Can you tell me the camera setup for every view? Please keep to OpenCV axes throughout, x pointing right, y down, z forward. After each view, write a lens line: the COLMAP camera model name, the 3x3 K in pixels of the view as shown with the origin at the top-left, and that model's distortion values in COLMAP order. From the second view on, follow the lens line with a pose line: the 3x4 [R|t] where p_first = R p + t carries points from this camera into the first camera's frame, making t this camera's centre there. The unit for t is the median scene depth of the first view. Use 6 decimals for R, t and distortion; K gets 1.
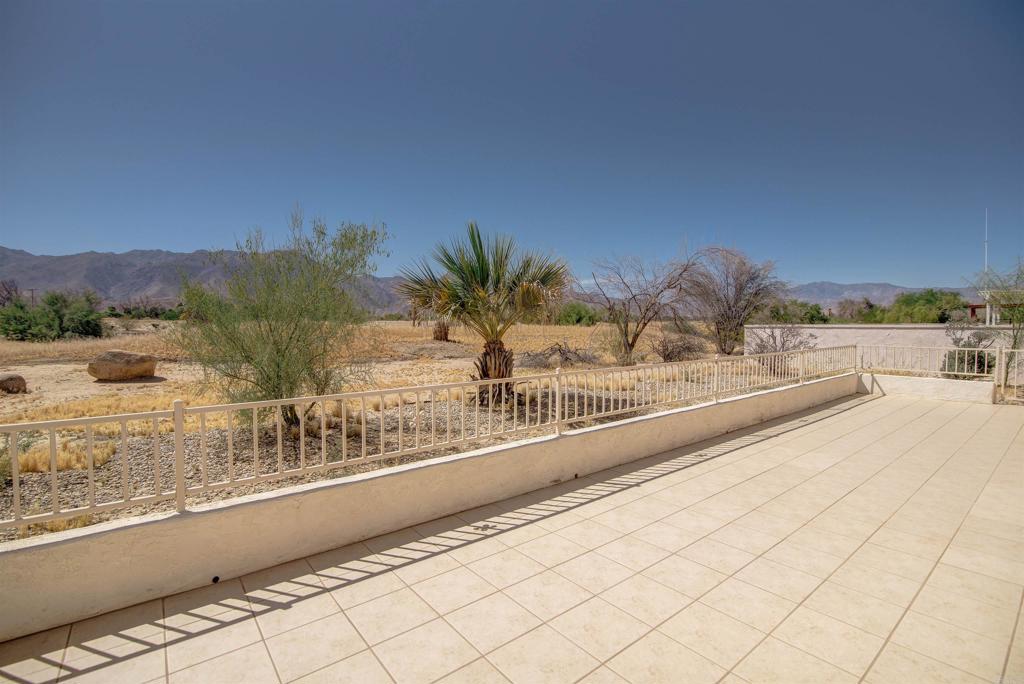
lens RADIAL K [[489.6, 0, 514.9], [0, 489.6, 326.7], [0, 0, 1]] dist [-0.047633, 0.014380]
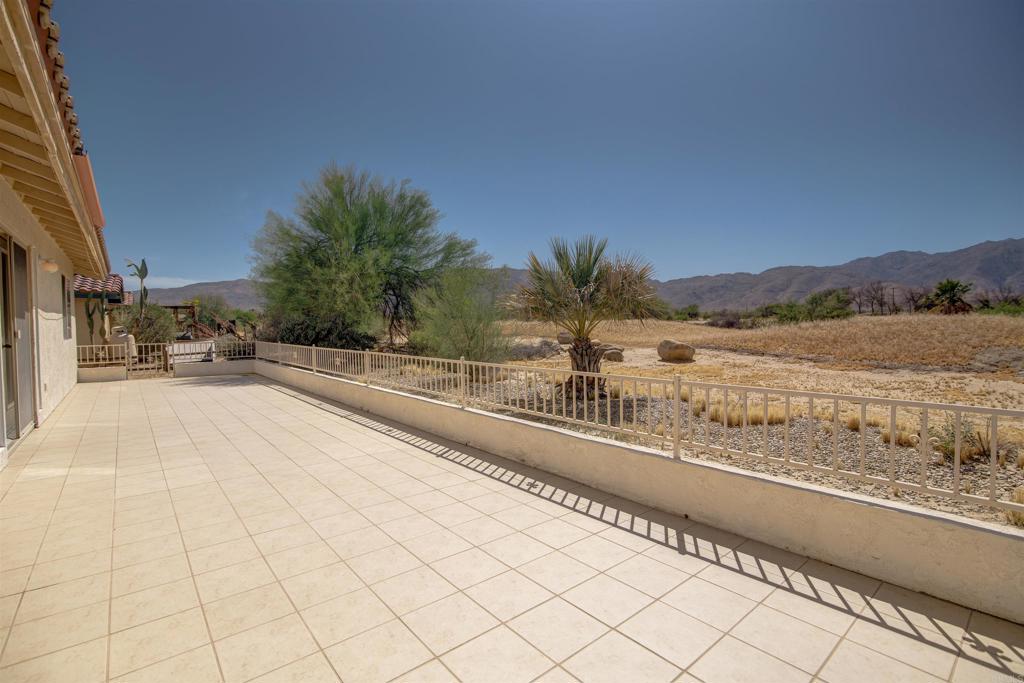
lens RADIAL K [[470.9, 0, 512.0], [0, 470.9, 341.5], [0, 0, 1]] dist [-0.091542, 0.024078]
pose [[0.026982, 0.048822, -0.998443, 0.679961], [-0.005471, 0.998799, 0.048692, -0.005946], [0.999621, 0.004149, 0.027217, 0.562262]]
